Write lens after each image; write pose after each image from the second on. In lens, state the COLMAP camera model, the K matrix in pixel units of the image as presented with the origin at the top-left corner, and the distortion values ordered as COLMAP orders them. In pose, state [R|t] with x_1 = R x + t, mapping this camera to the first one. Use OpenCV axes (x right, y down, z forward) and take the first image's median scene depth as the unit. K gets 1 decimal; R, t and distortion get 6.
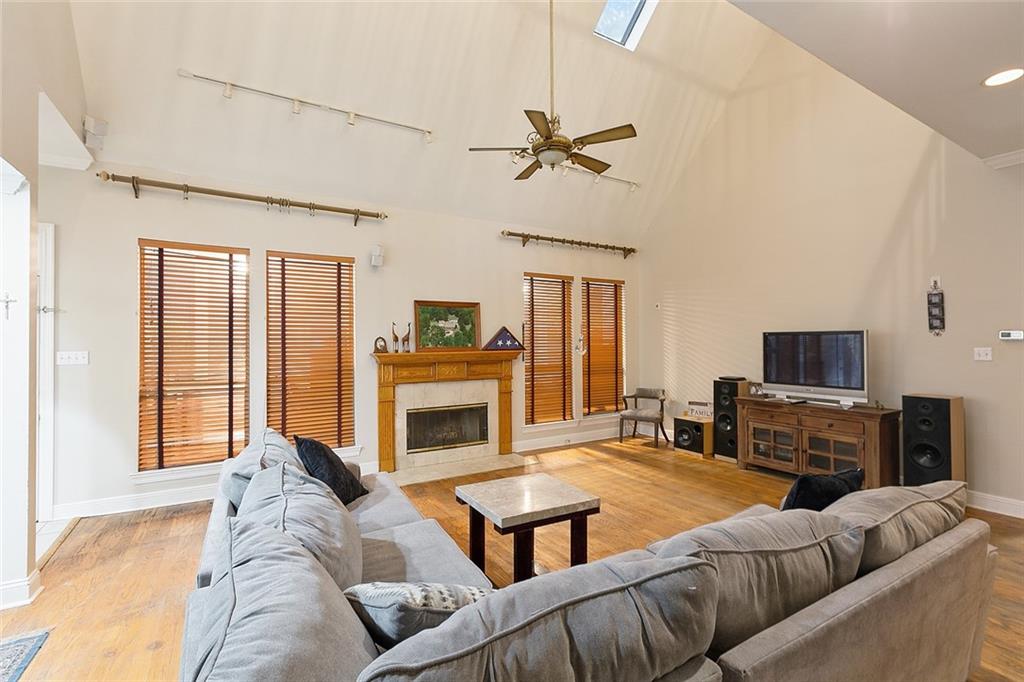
lens RADIAL K [[465.0, 0, 503.9], [0, 465.0, 339.5], [0, 0, 1]] dist [-0.001511, 0.000254]
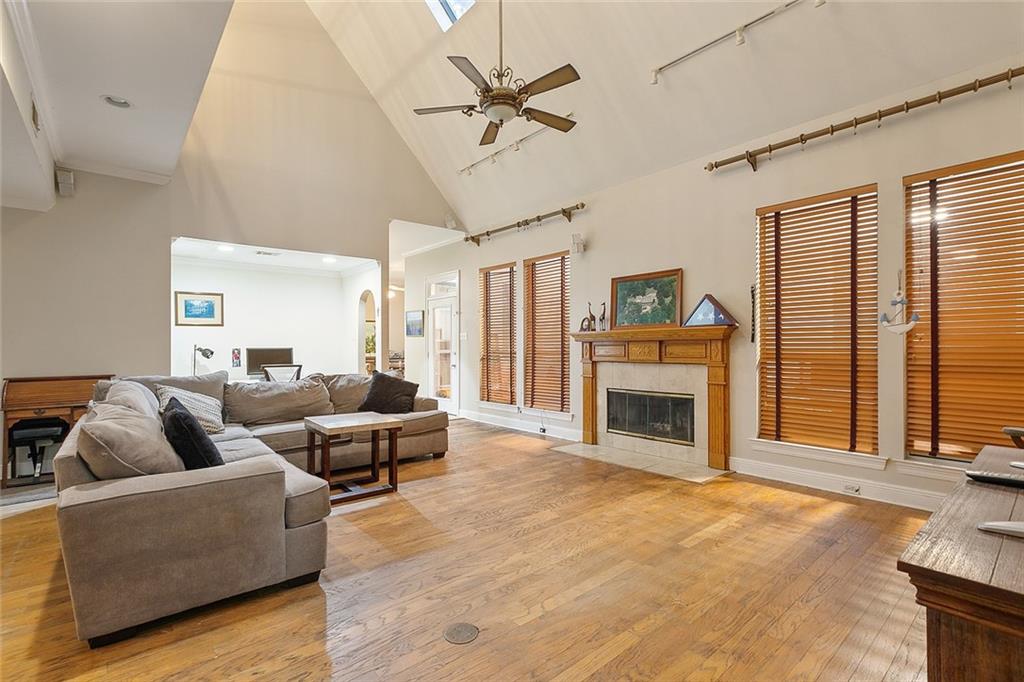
lens RADIAL K [[465.0, 0, 503.8], [0, 465.0, 344.5], [0, 0, 1]] dist [-0.001511, 0.000254]
pose [[0.151706, -0.002173, -0.988423, 0.716568], [0.006130, 0.999980, -0.001257, 0.053604], [0.988407, -0.005868, 0.151716, 0.596136]]
